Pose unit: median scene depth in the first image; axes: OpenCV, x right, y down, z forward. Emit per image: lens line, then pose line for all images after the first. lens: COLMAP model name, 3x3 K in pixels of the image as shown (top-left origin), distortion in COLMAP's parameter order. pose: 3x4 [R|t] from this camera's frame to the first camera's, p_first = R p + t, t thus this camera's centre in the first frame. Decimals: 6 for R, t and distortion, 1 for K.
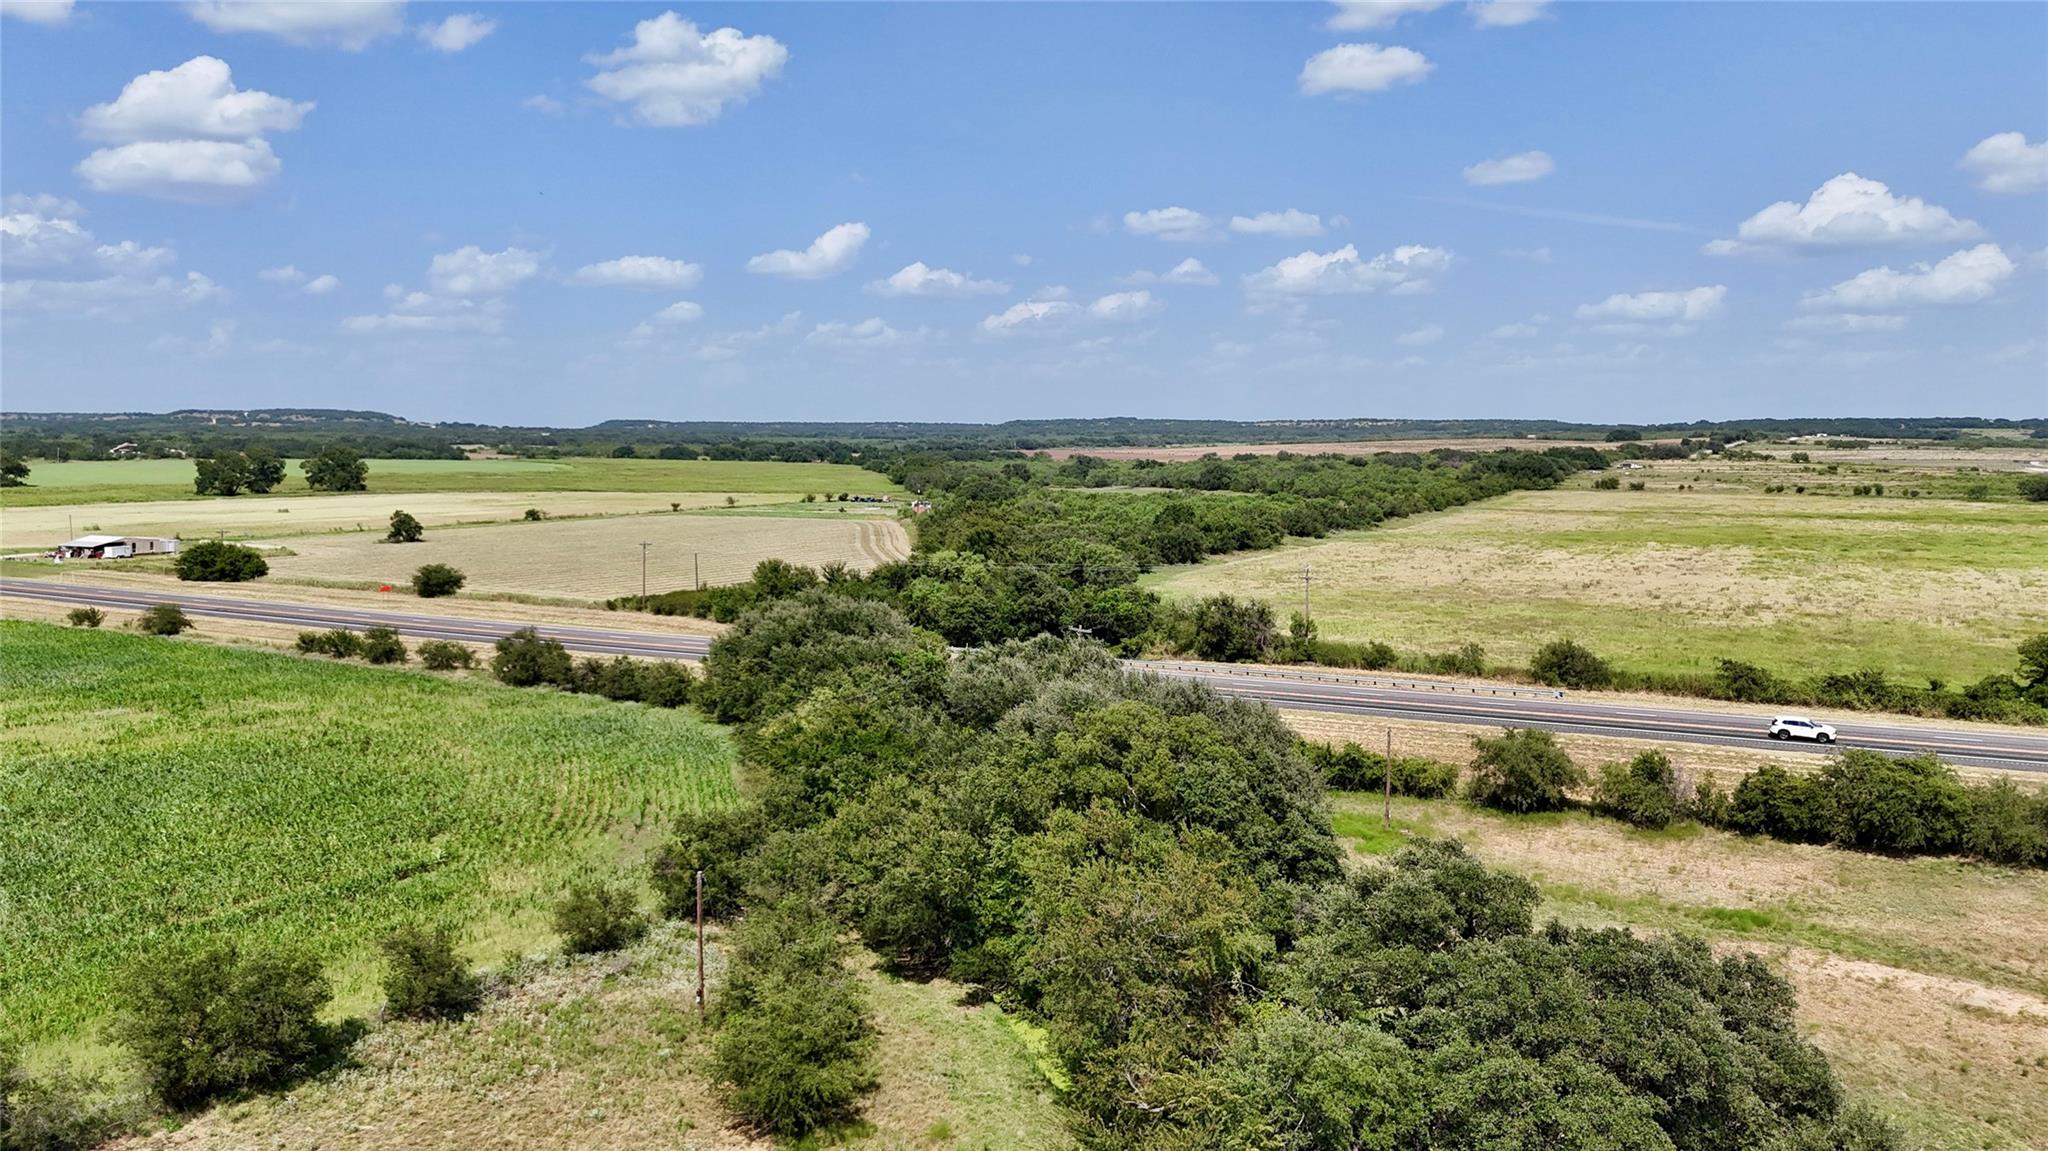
lens RADIAL K [[1432.1, 0, 1026.1], [0, 1432.1, 666.6], [0, 0, 1]] dist [0.048999, -0.068265]
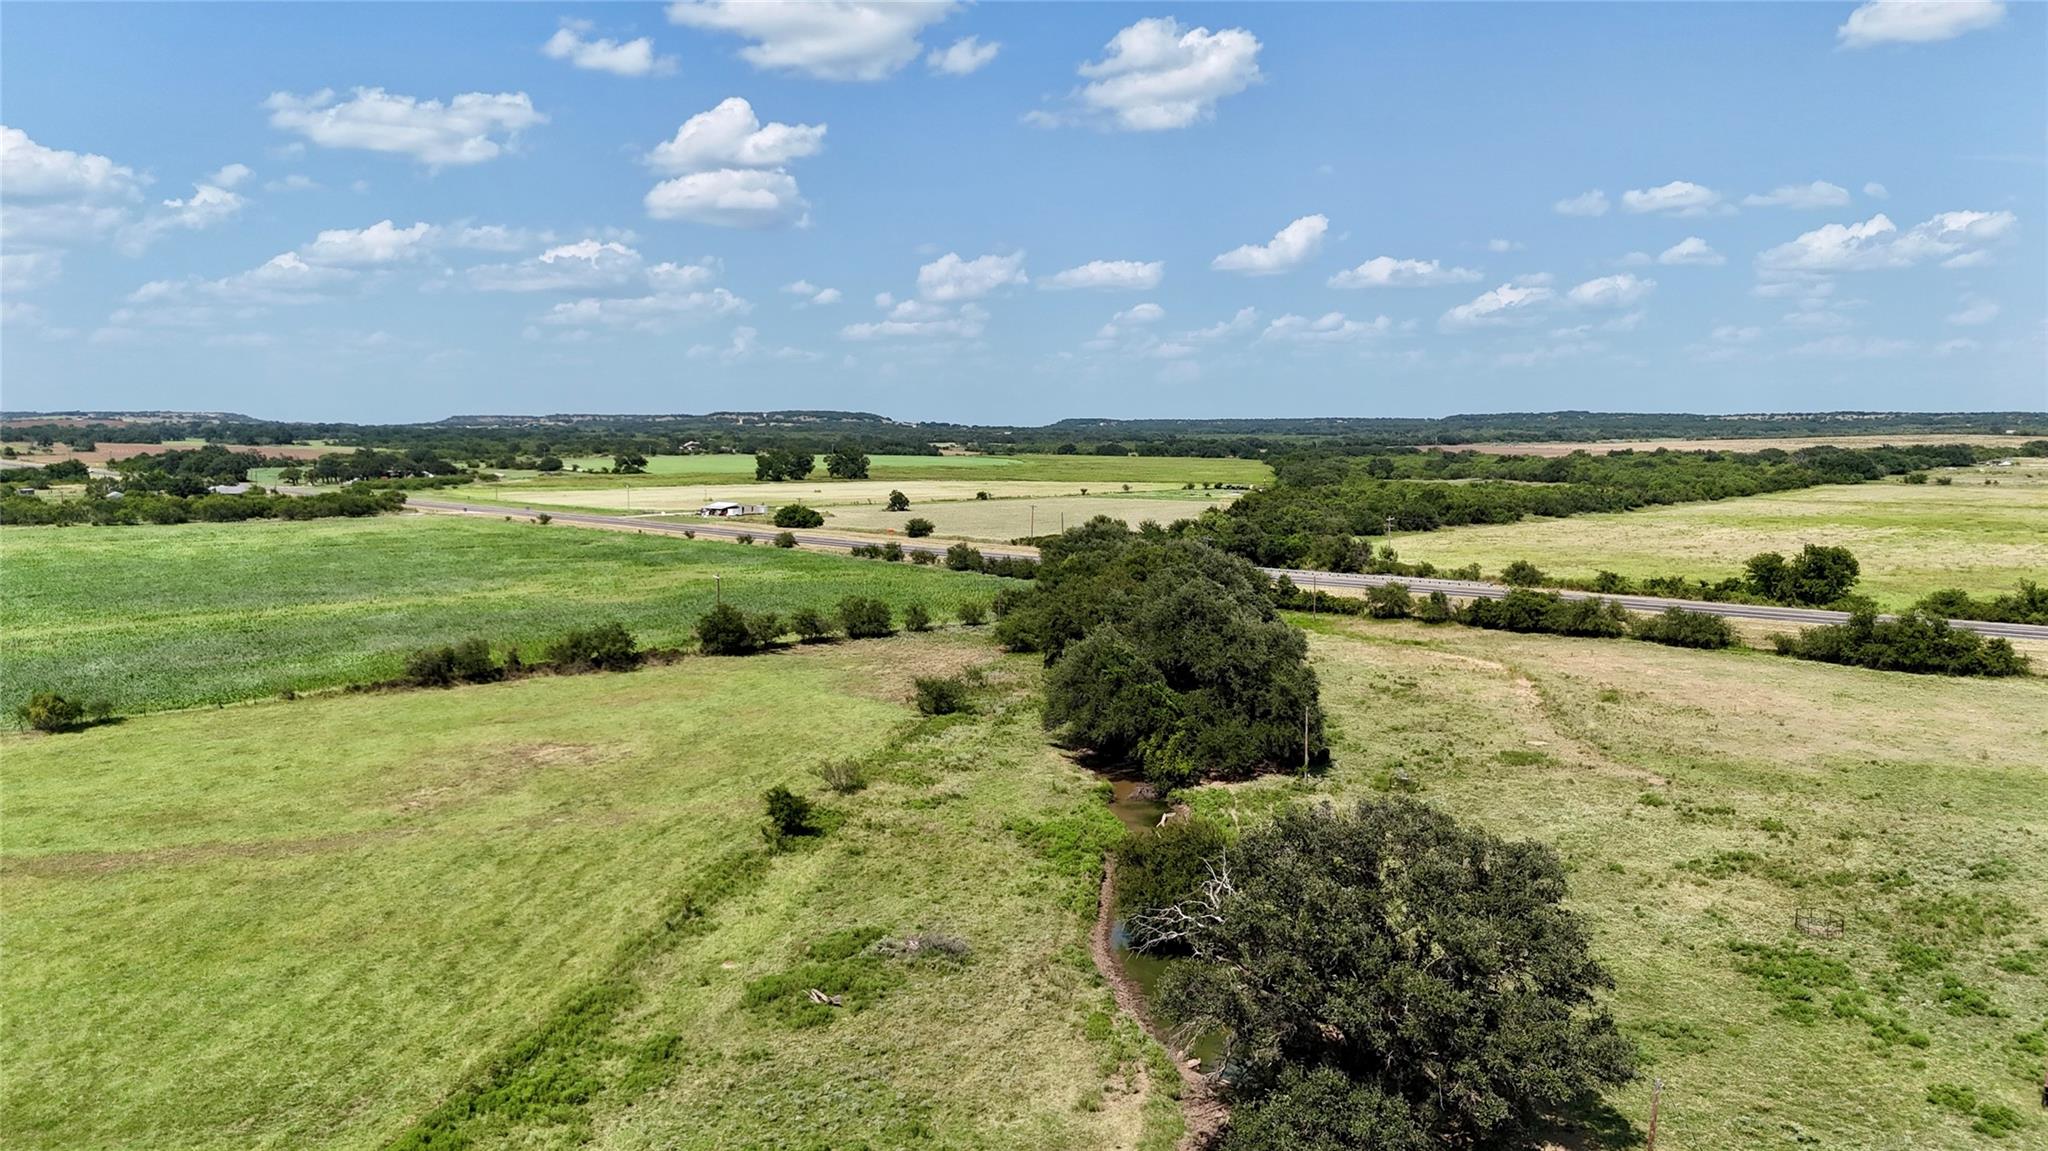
lens RADIAL K [[1525.3, 0, 1029.6], [0, 1525.3, 584.5], [0, 0, 1]] dist [0.052938, -0.034212]
pose [[0.952542, 0.028427, -0.303077, 0.068380], [-0.046119, 0.997614, -0.051378, 0.024640], [0.300893, 0.062917, 0.951580, -0.174035]]
